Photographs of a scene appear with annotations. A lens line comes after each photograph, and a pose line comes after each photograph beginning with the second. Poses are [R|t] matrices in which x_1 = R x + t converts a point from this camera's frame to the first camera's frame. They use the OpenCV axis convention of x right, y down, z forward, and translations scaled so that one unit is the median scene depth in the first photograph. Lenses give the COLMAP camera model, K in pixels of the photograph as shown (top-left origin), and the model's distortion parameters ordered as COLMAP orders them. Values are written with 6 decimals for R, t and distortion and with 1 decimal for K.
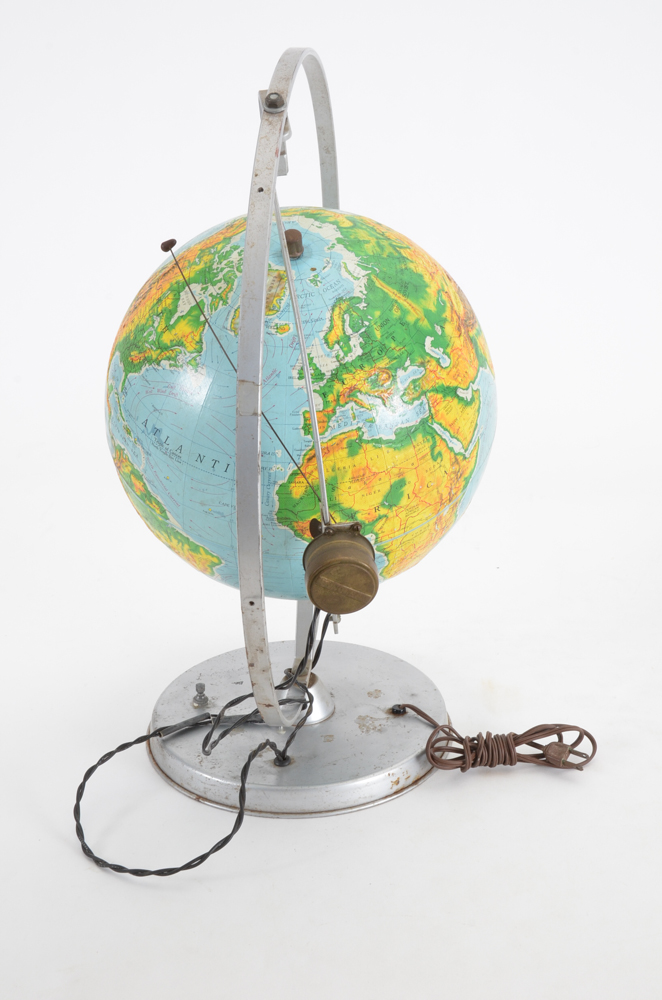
lens RADIAL K [[1483.3, 0, 331.0], [0, 1483.3, 500.0], [0, 0, 1]] dist [-0.094683, -0.046003]
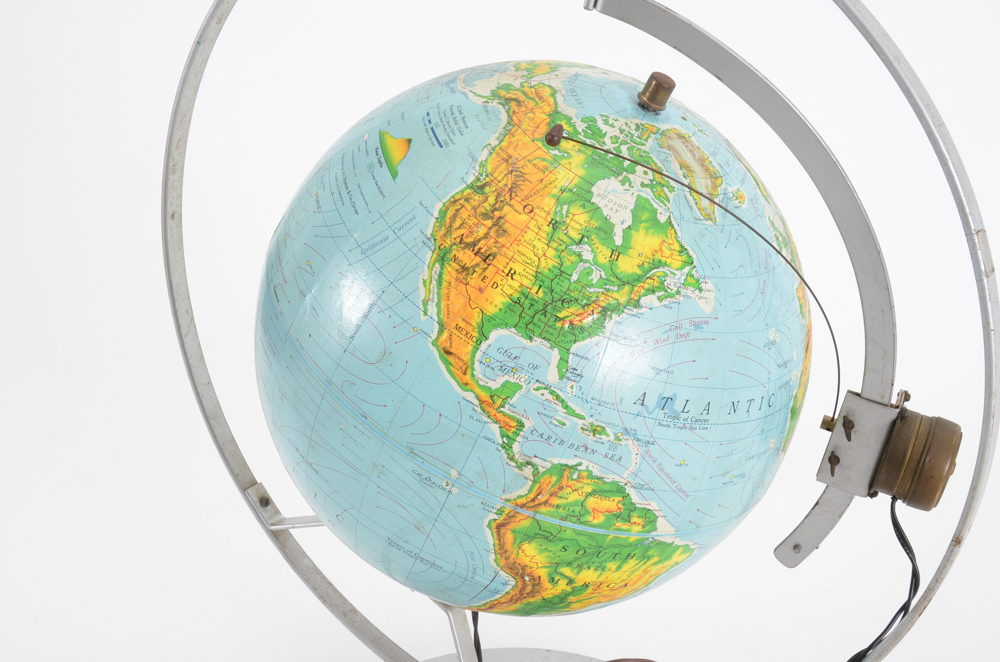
lens RADIAL K [[1483.3, 0, 500.0], [0, 1483.3, 331.0], [0, 0, 1]] dist [-0.094683, -0.046003]
pose [[0.439573, -0.321874, 0.838554, -0.693183], [0.367446, 0.916333, 0.159112, -0.207540], [-0.819609, 0.238182, 0.521067, 0.710807]]
